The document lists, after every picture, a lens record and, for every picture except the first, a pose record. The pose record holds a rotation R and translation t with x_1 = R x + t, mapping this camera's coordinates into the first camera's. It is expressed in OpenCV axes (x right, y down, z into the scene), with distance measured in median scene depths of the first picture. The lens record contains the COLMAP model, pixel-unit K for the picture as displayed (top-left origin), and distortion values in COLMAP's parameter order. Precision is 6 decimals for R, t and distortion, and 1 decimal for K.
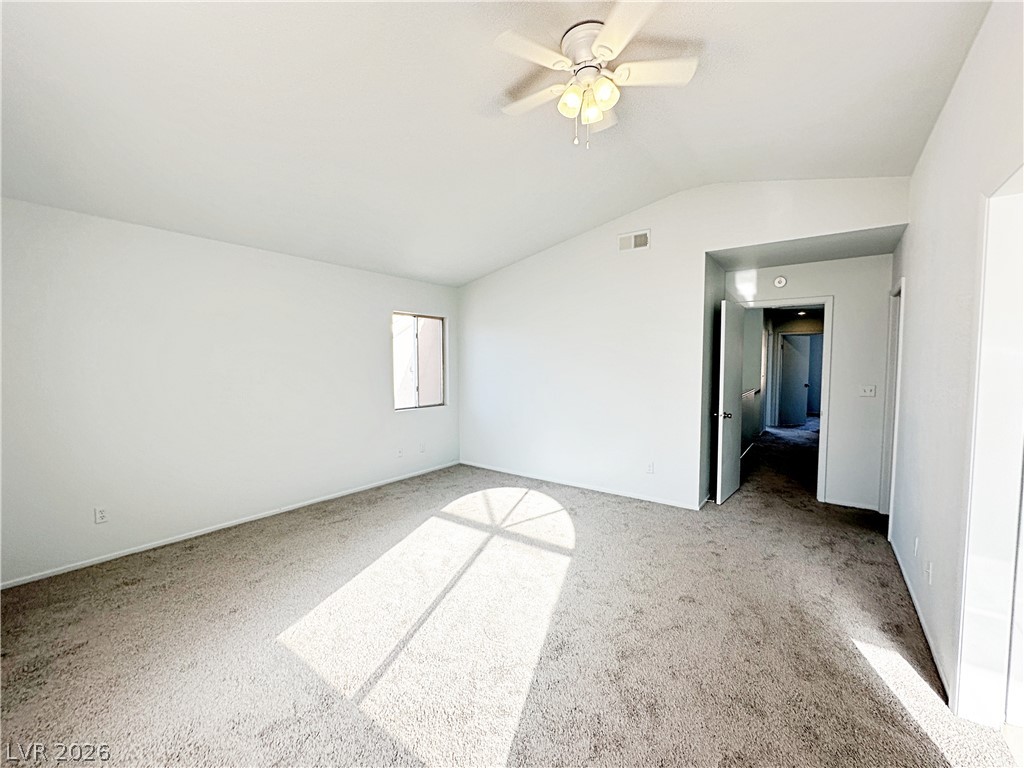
lens RADIAL K [[416.9, 0, 517.8], [0, 416.9, 386.6], [0, 0, 1]] dist [-0.000373, -0.000041]
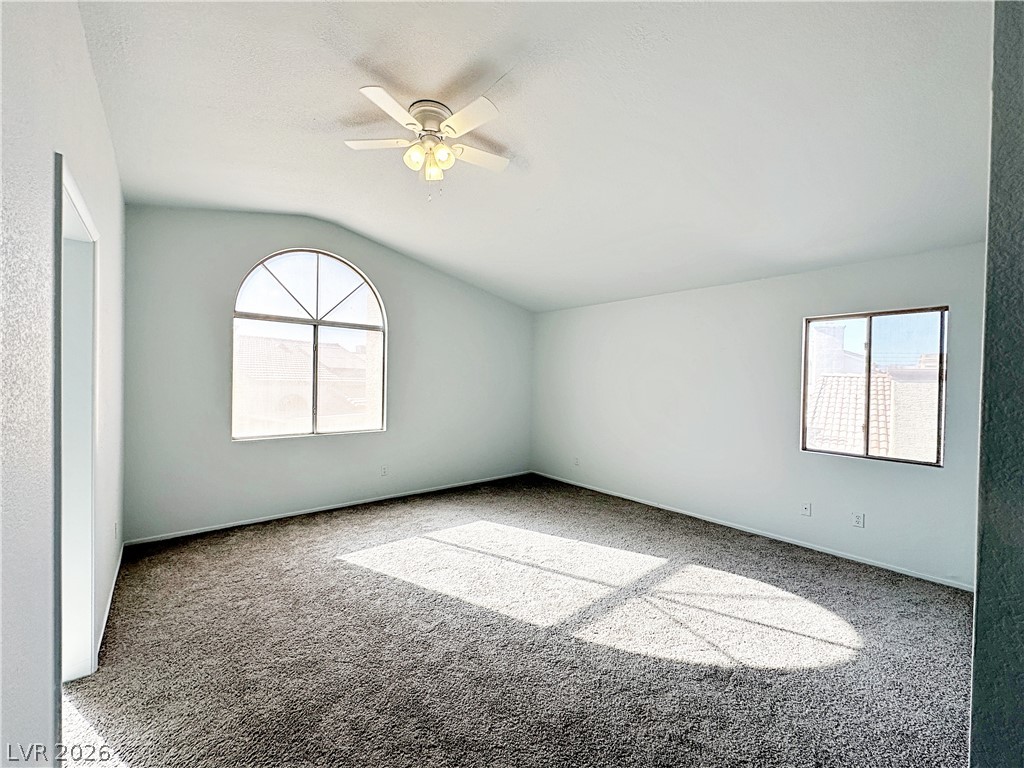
lens RADIAL K [[416.9, 0, 517.8], [0, 416.9, 386.6], [0, 0, 1]] dist [-0.000373, -0.000041]
pose [[-0.227360, 0.004709, -0.973800, 0.693786], [-0.077097, 0.996762, 0.022821, -0.041435], [0.970754, 0.080265, -0.226260, 0.848776]]
